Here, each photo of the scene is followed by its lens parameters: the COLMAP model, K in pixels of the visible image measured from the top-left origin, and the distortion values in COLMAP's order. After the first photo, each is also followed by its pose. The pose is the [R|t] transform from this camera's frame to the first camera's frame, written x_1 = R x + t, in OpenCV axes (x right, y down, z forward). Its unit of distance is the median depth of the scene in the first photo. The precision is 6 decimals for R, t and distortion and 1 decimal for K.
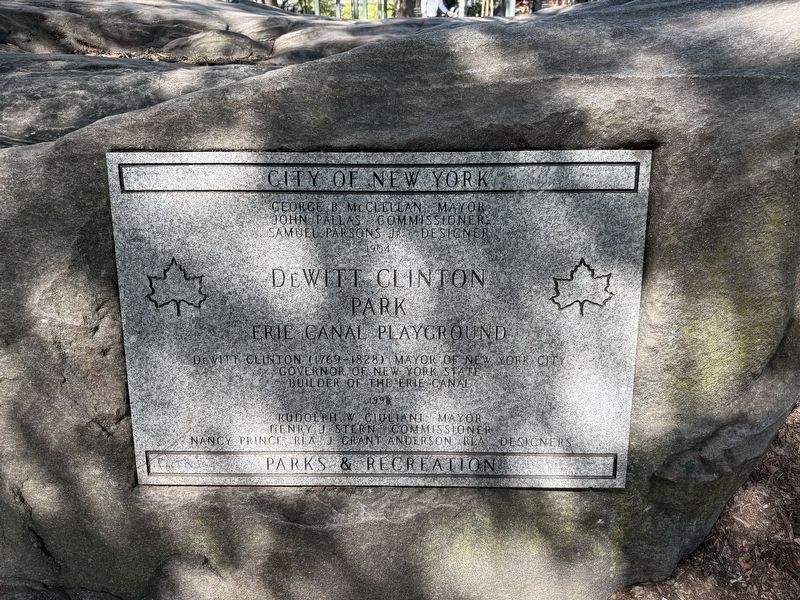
lens RADIAL K [[561.2, 0, 399.7], [0, 561.2, 303.9], [0, 0, 1]] dist [0.021639, -0.029609]
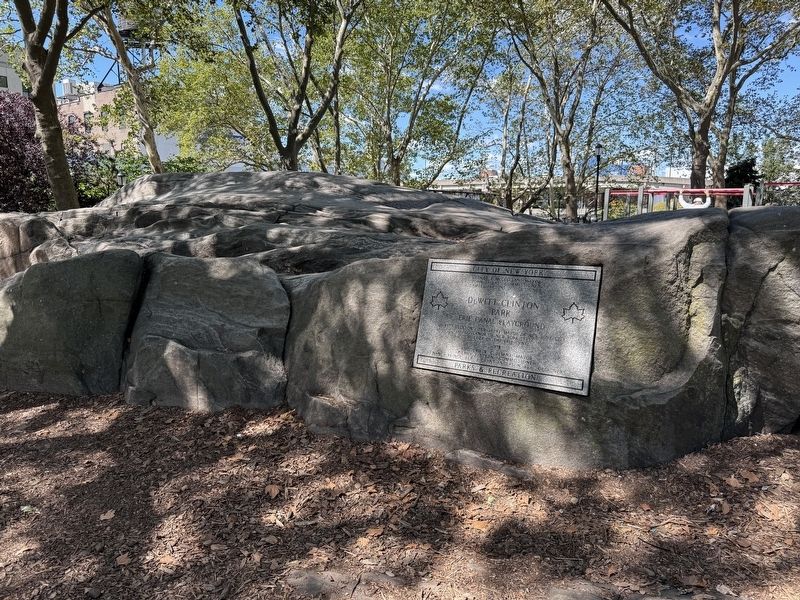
lens RADIAL K [[561.2, 0, 399.3], [0, 561.2, 299.1], [0, 0, 1]] dist [0.021639, -0.029609]
pose [[0.873026, 0.081744, -0.480774, 0.886335], [-0.236512, 0.933122, -0.270822, 0.842831], [0.426483, 0.350143, 0.833973, -1.656330]]
